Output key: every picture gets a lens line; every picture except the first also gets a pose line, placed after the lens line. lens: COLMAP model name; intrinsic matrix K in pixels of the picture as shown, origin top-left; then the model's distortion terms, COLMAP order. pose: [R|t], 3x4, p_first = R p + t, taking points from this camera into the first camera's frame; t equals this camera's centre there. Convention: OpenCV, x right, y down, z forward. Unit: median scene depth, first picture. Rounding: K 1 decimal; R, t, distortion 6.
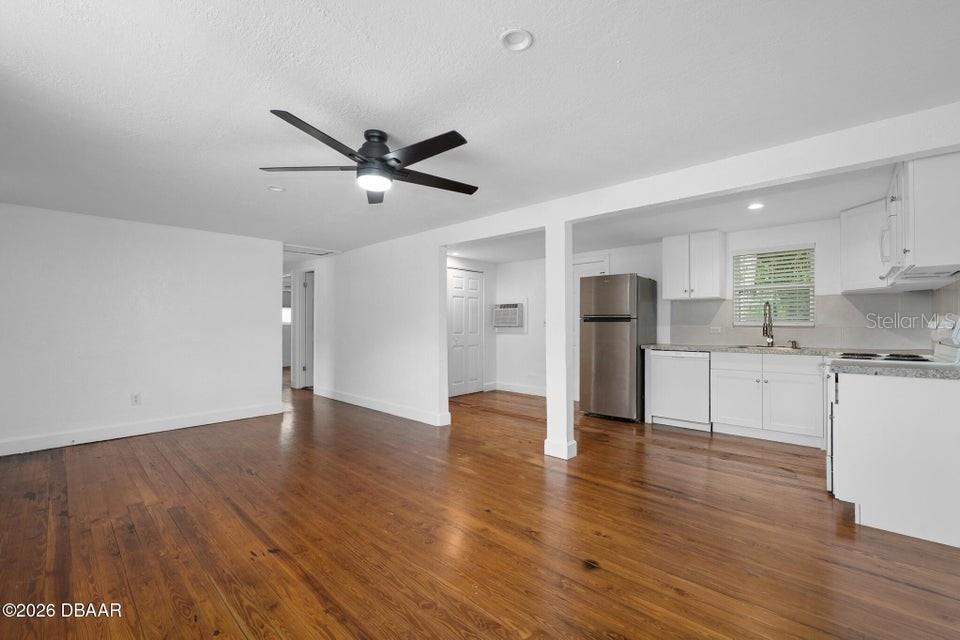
lens RADIAL K [[391.5, 0, 481.7], [0, 391.5, 319.9], [0, 0, 1]] dist [-0.004097, 0.000657]
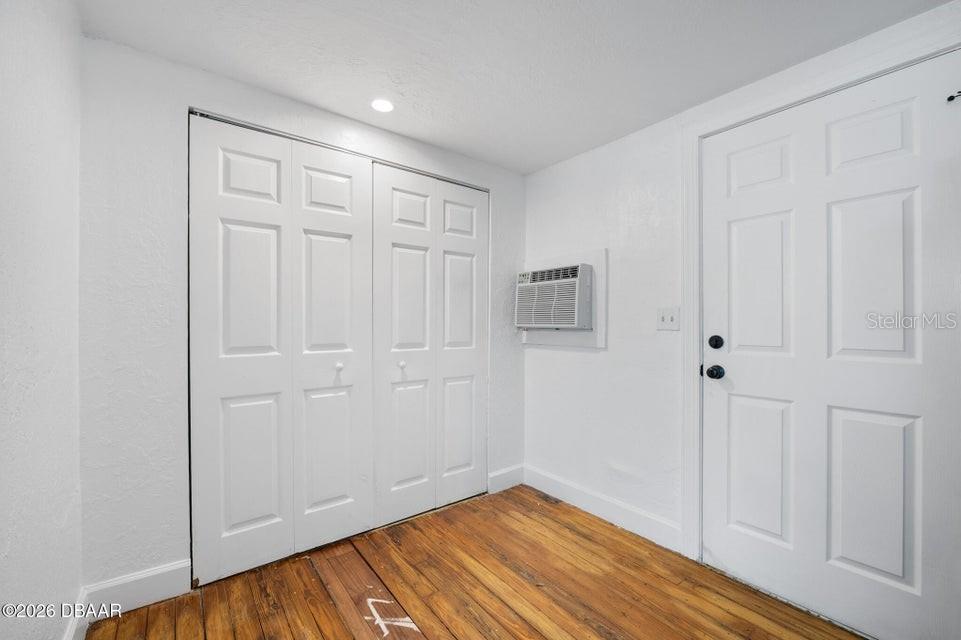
lens RADIAL K [[391.9, 0, 477.2], [0, 391.9, 321.7], [0, 0, 1]] dist [-0.004097, 0.000657]
pose [[0.982730, 0.000928, -0.185045, 0.067278], [0.001396, 0.999922, 0.012426, 0.004892], [0.185042, -0.012469, 0.982651, 0.625355]]
